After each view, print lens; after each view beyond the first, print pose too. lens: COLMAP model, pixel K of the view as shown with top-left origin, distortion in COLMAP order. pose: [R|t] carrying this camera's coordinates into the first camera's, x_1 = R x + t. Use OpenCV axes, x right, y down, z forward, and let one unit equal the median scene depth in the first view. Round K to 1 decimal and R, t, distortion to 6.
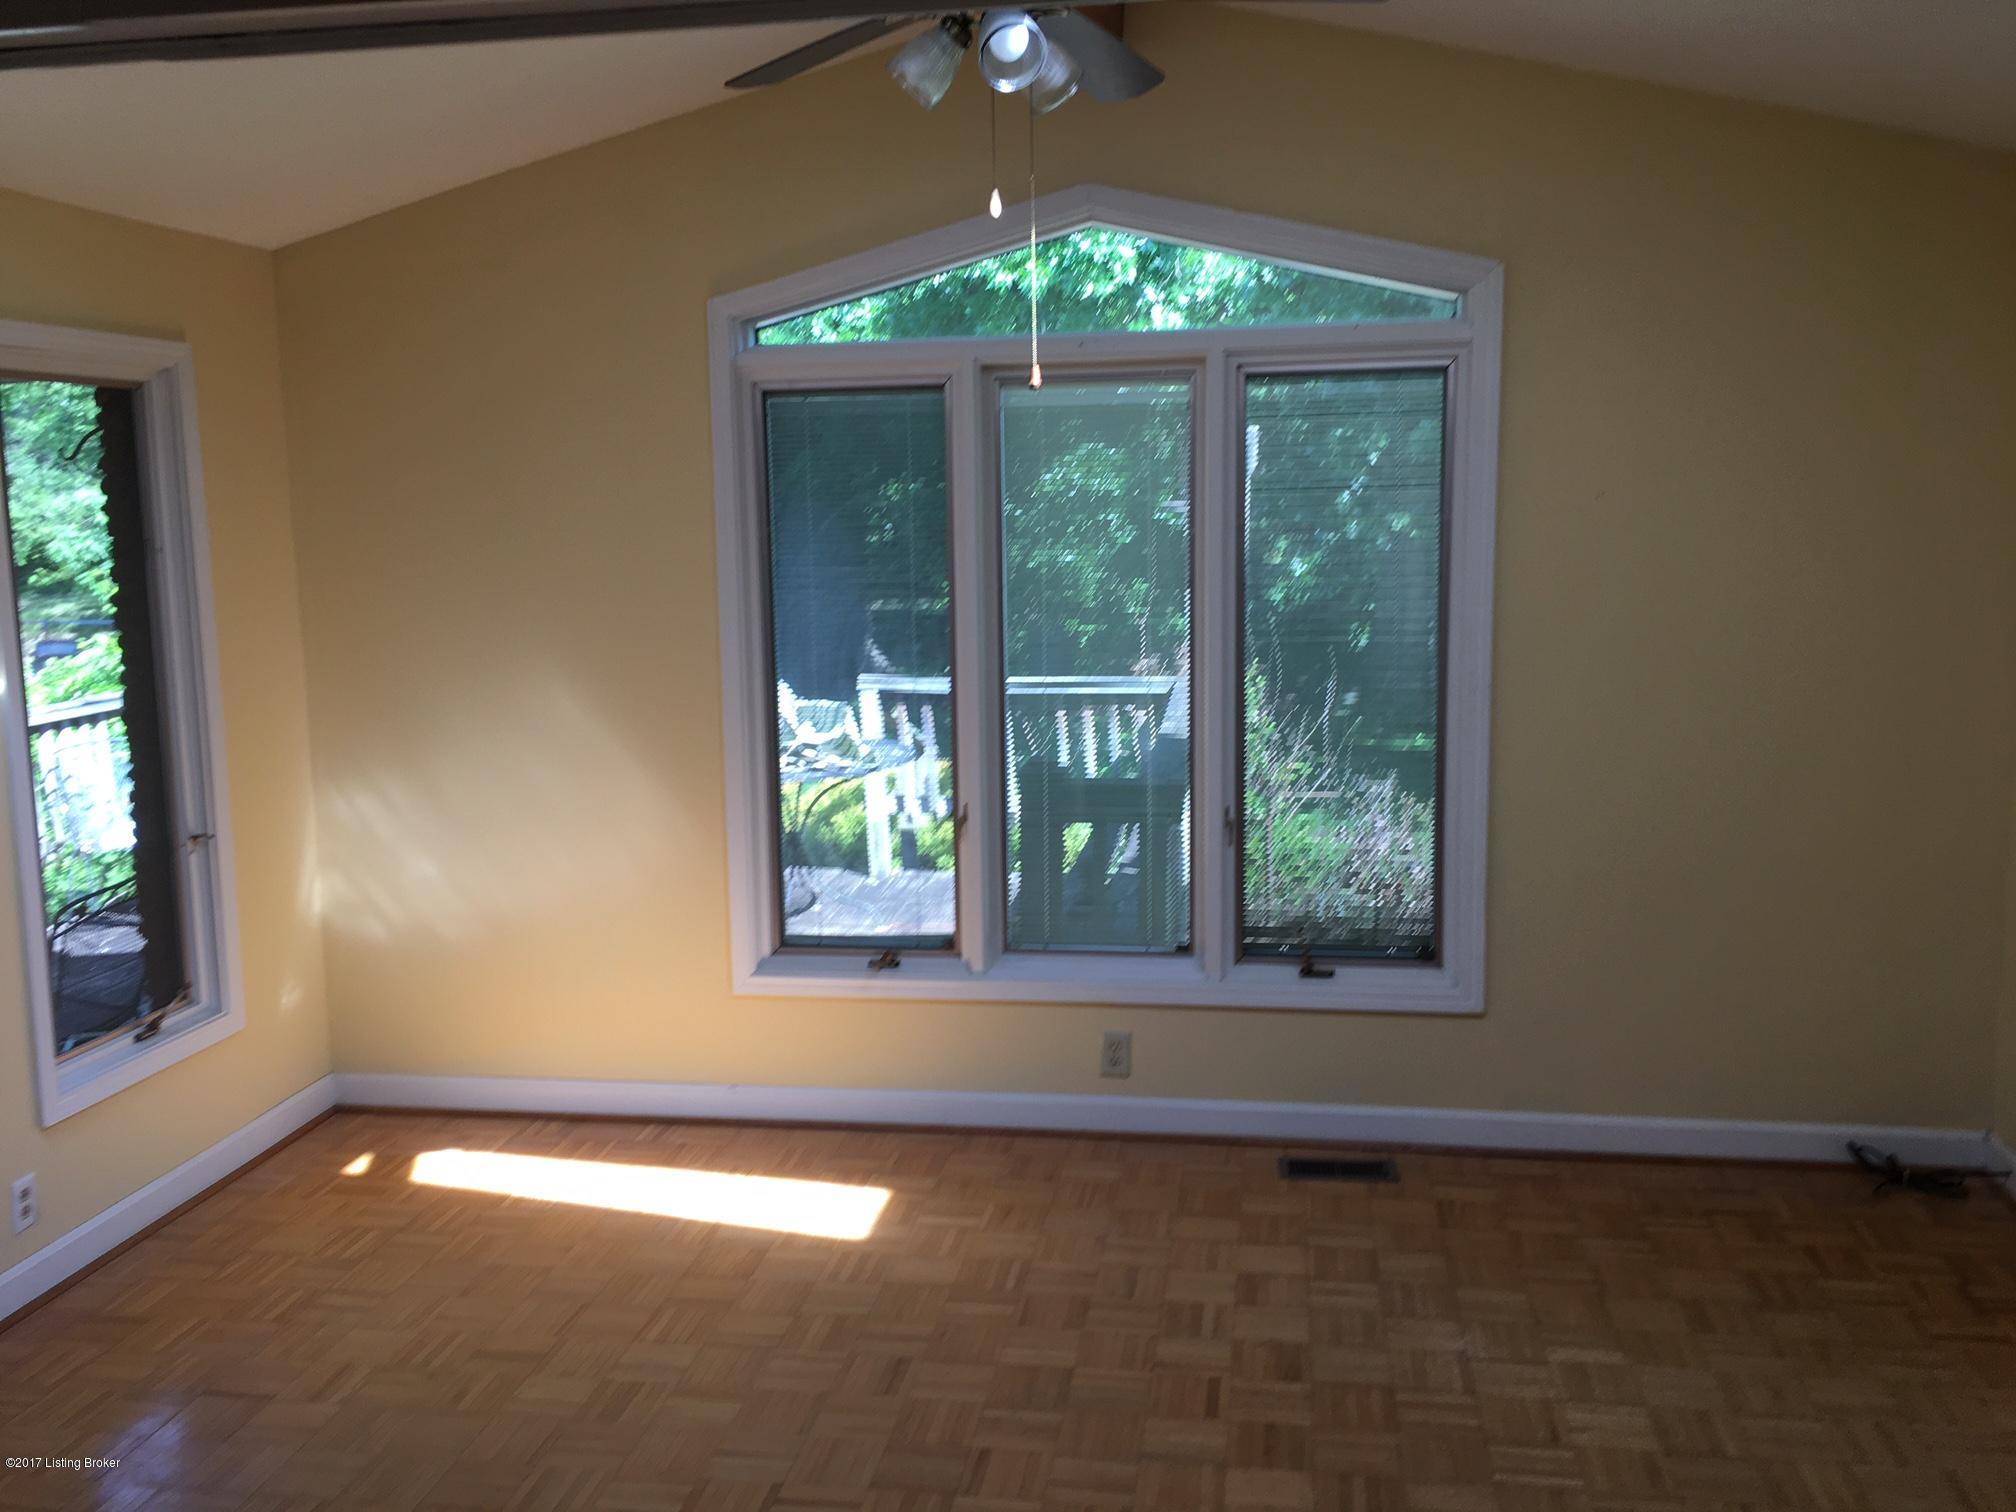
lens RADIAL K [[1710.8, 0, 1009.3], [0, 1710.8, 740.1], [0, 0, 1]] dist [0.079224, -0.116861]
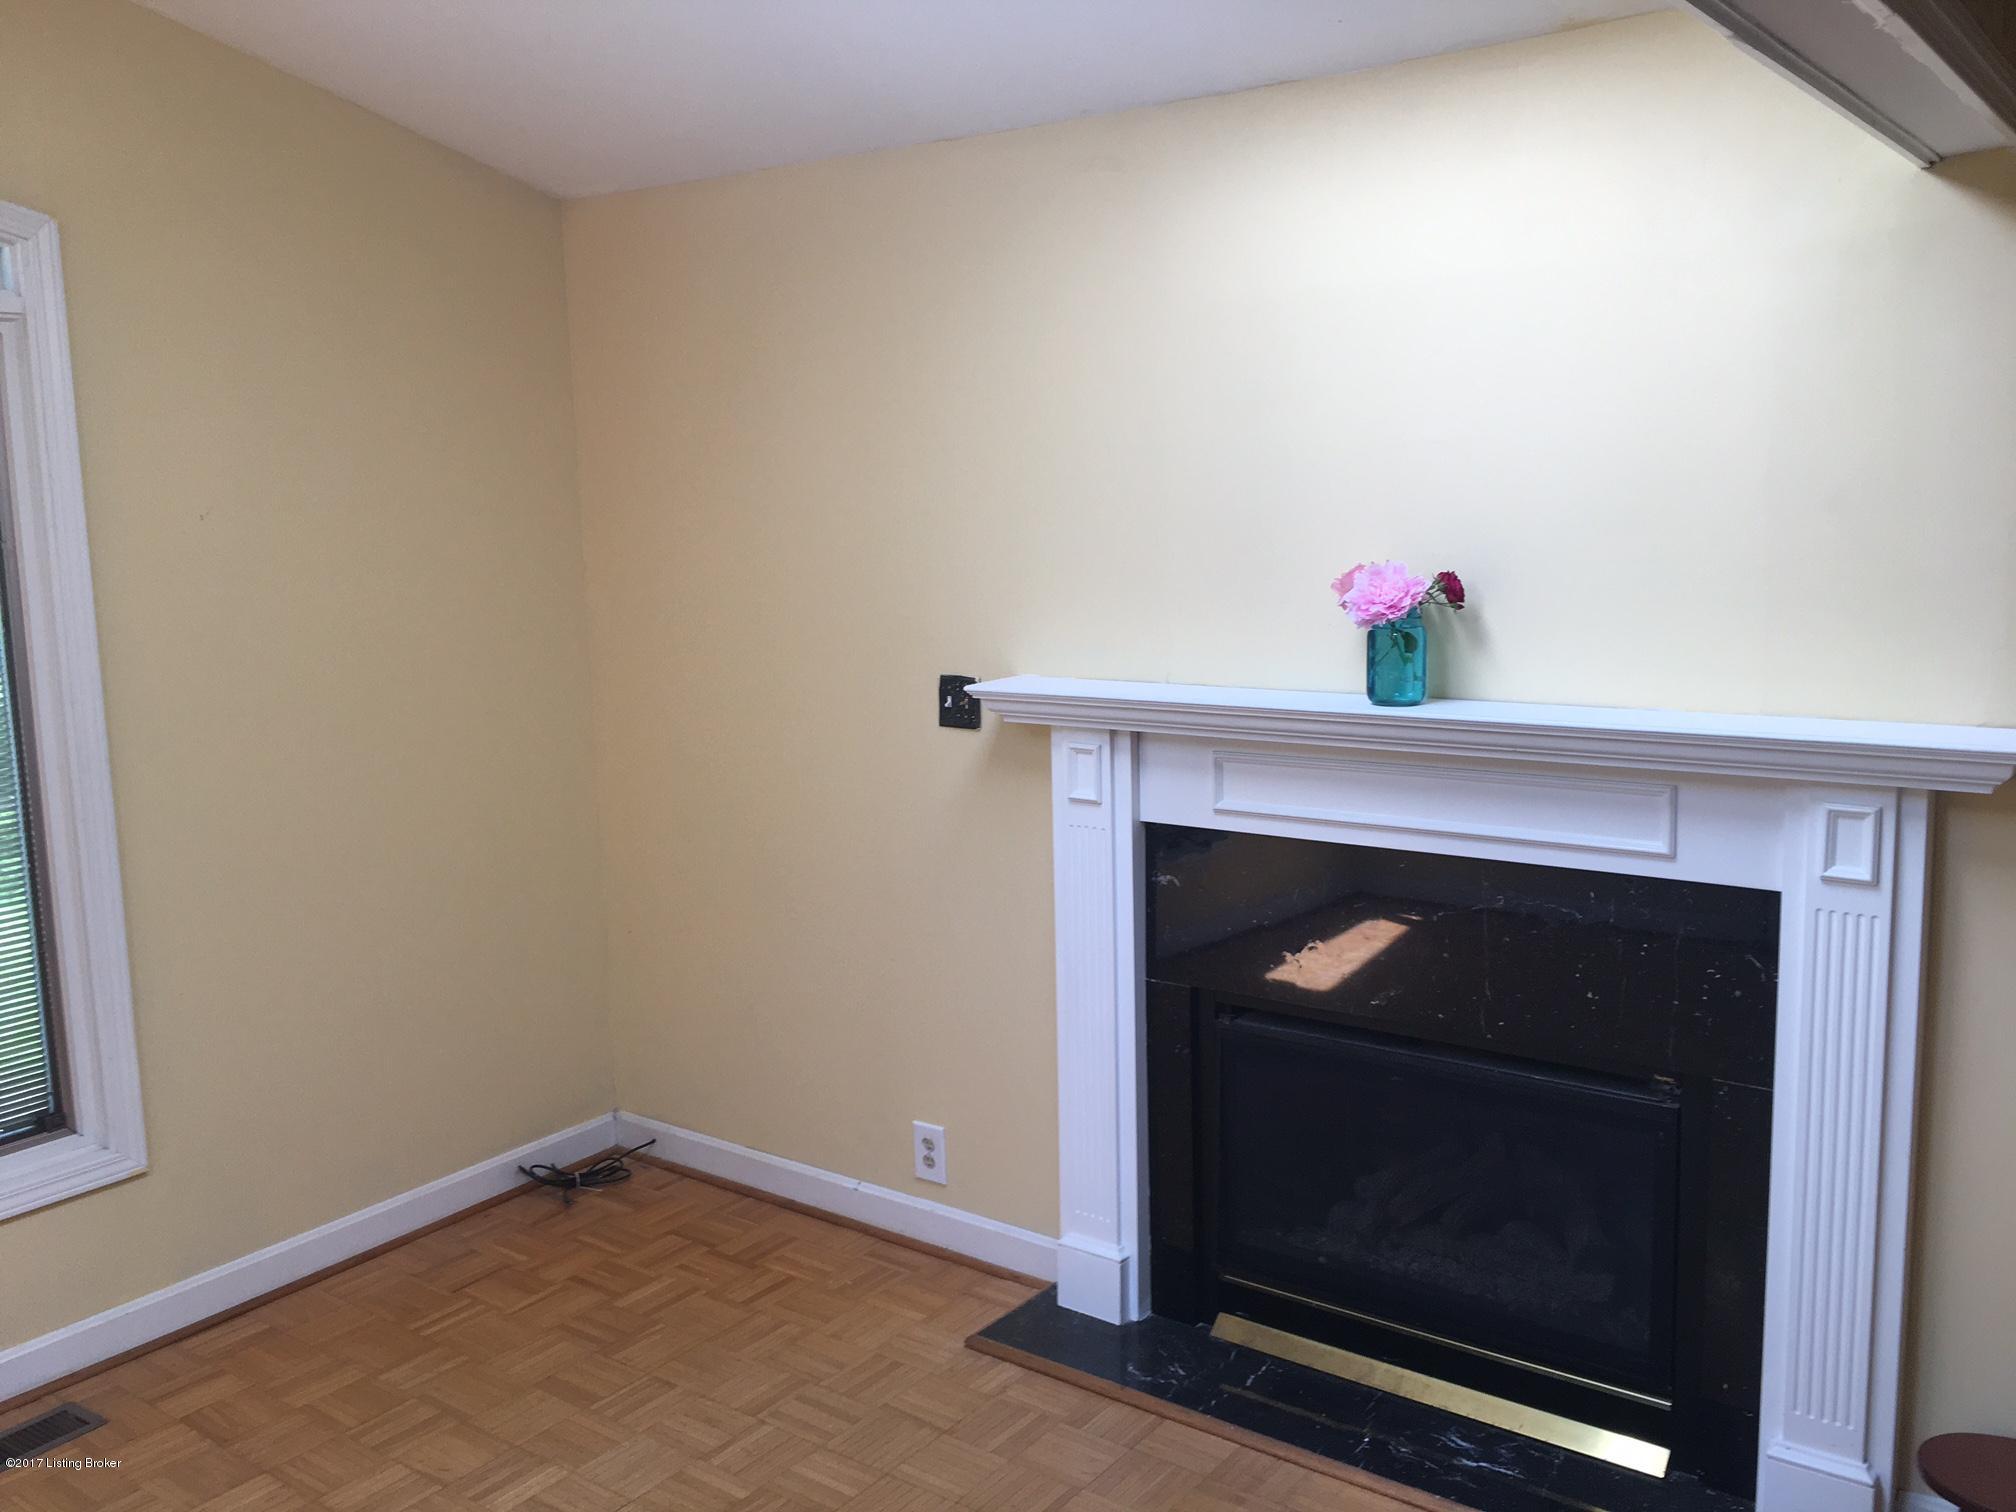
lens RADIAL K [[1710.8, 0, 1009.3], [0, 1710.8, 740.1], [0, 0, 1]] dist [0.079224, -0.116861]
pose [[0.461011, -0.125971, 0.878408, -0.232427], [0.140073, 0.987793, 0.068144, -0.038321], [-0.876270, 0.091627, 0.473029, 0.275903]]
